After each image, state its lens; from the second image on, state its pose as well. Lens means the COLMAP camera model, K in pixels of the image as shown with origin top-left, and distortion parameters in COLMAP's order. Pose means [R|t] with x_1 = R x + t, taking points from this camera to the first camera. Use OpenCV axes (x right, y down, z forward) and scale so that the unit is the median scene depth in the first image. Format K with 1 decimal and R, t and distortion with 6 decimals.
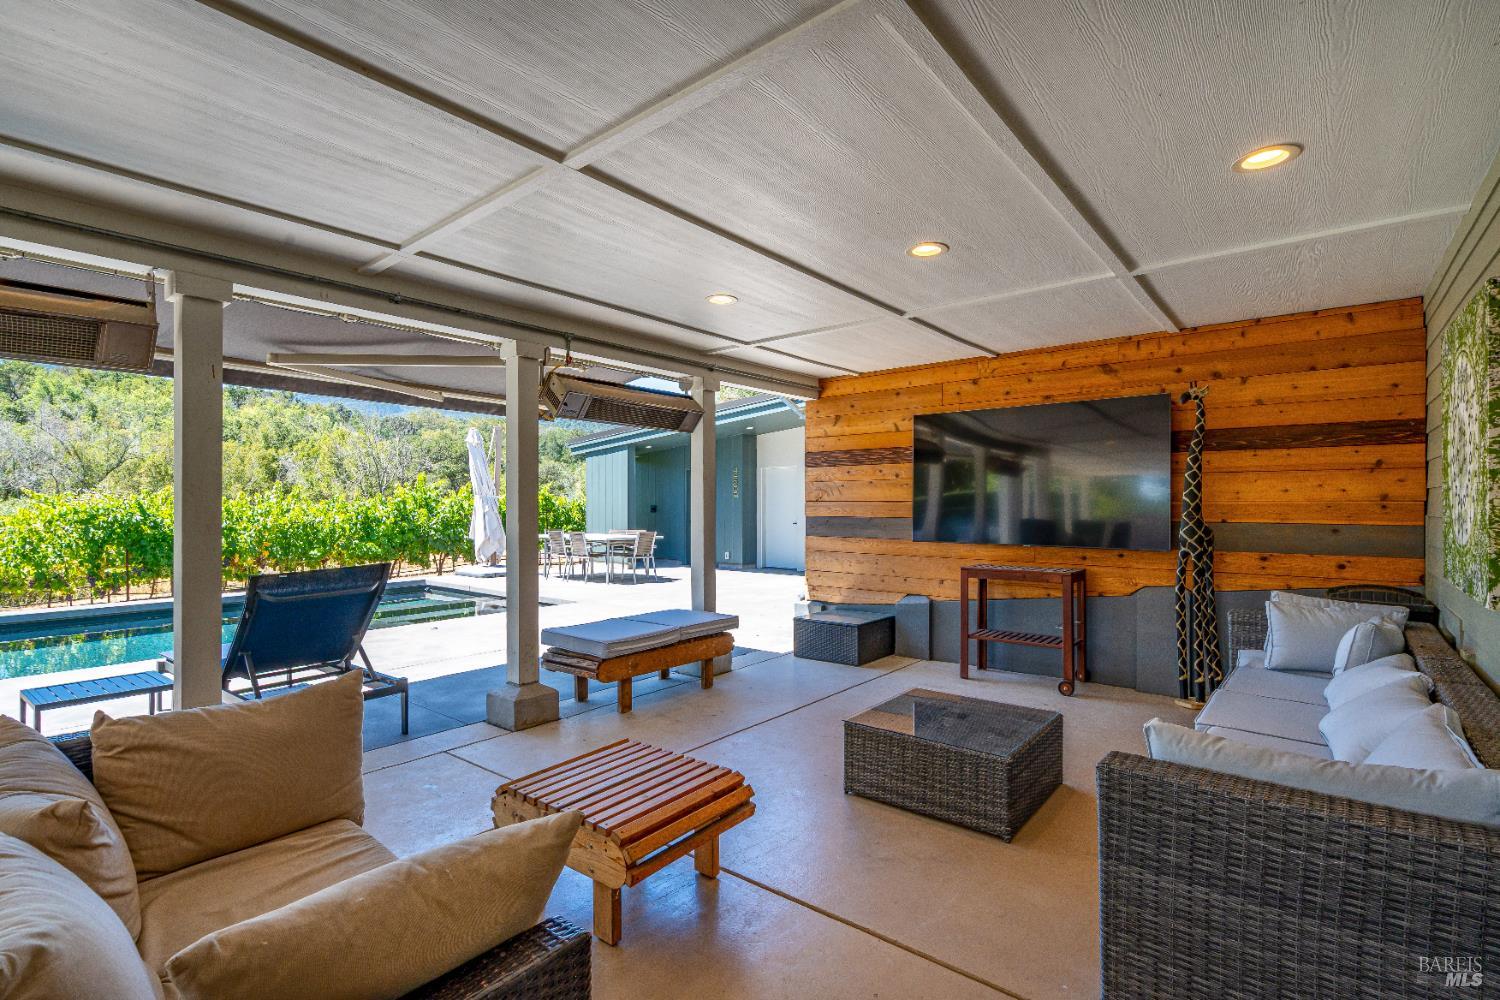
lens RADIAL K [[684.3, 0, 760.1], [0, 684.3, 498.2], [0, 0, 1]] dist [-0.012011, -0.000331]
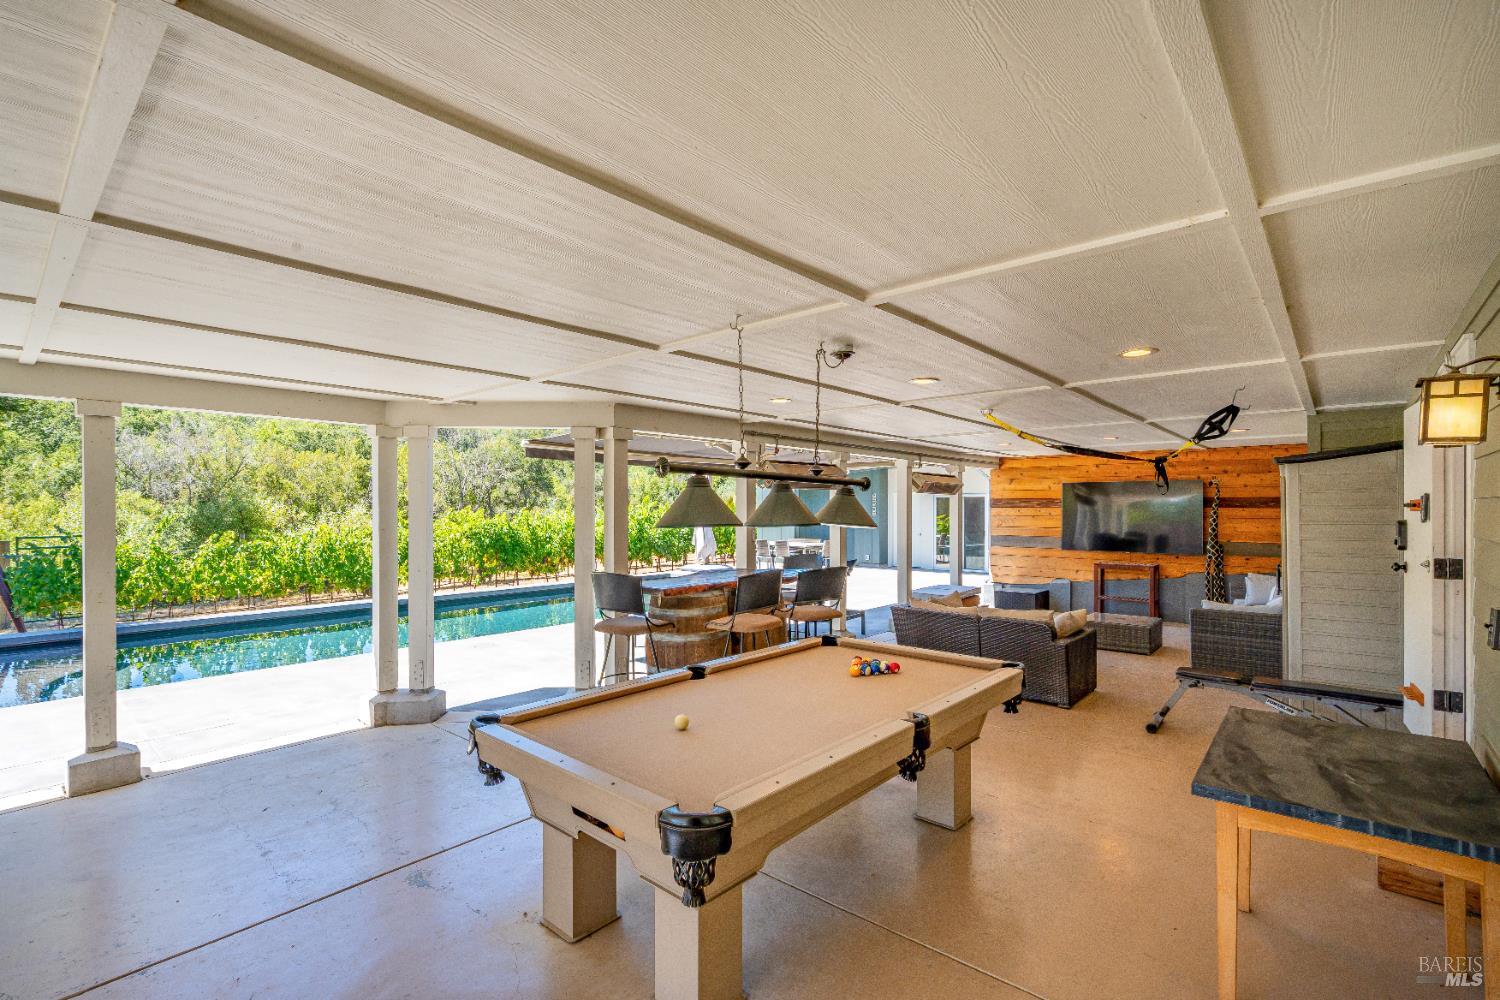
lens RADIAL K [[684.3, 0, 748.7], [0, 684.3, 504.1], [0, 0, 1]] dist [-0.012011, -0.000331]
pose [[0.999503, 0.001889, -0.031457, -0.611211], [-0.001716, 0.999983, 0.005515, -0.075384], [0.031467, -0.005458, 0.999490, -0.953691]]
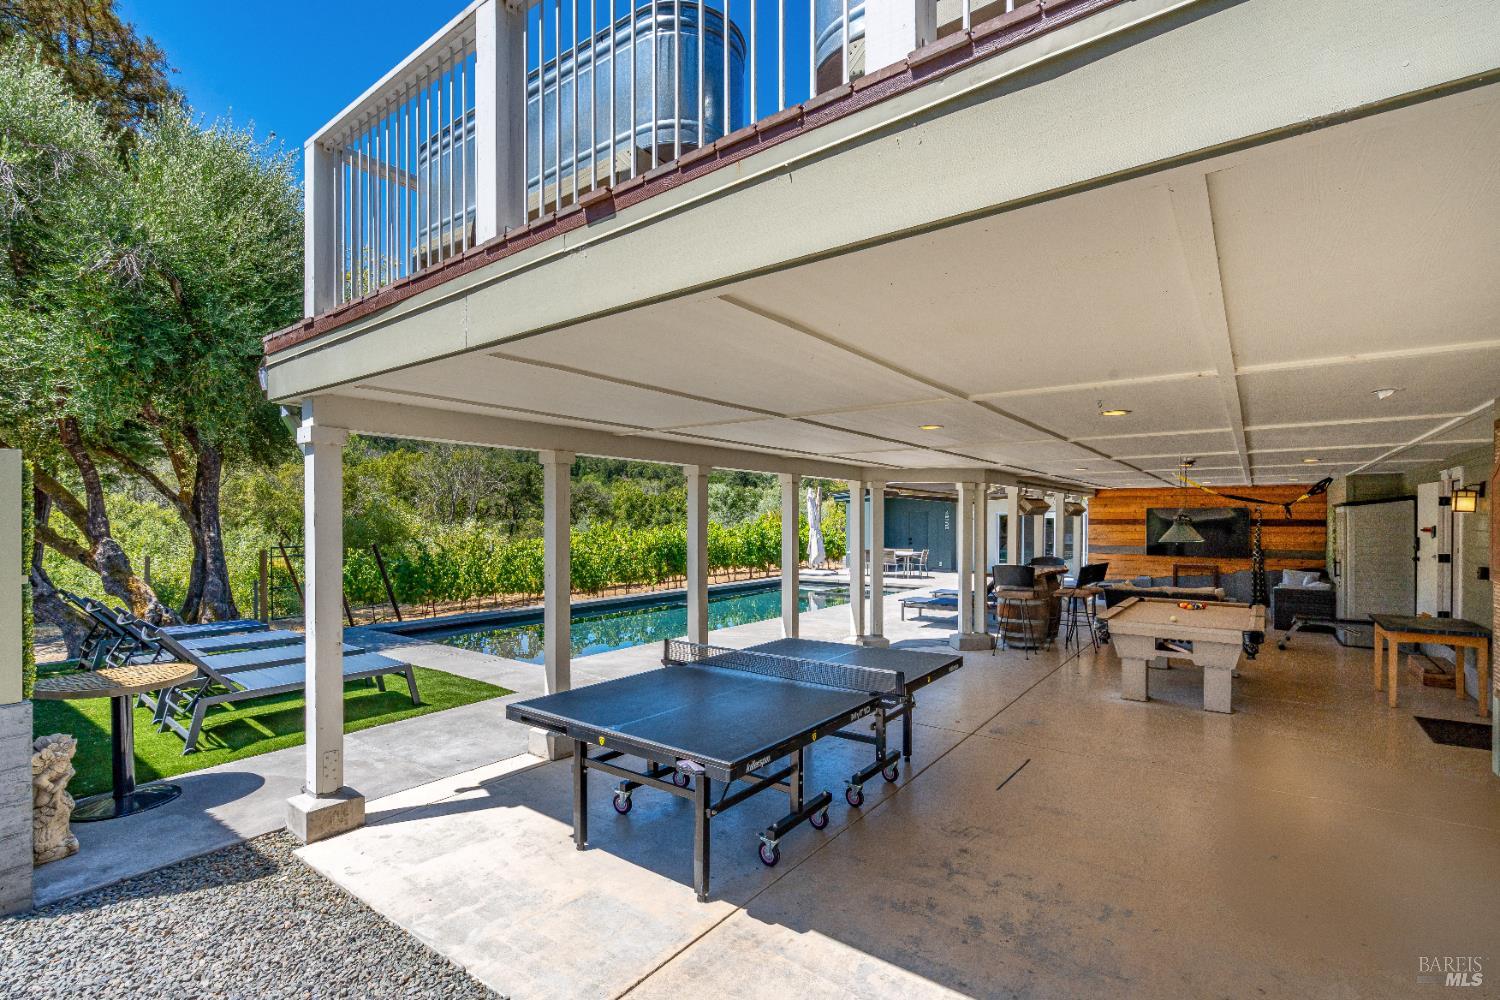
lens RADIAL K [[684.3, 0, 749.5], [0, 684.3, 512.5], [0, 0, 1]] dist [-0.012011, -0.000331]
pose [[0.999064, 0.004493, 0.043026, -1.496232], [-0.004580, 0.999988, 0.001934, -0.105911], [-0.043016, -0.002130, 0.999072, -1.657636]]
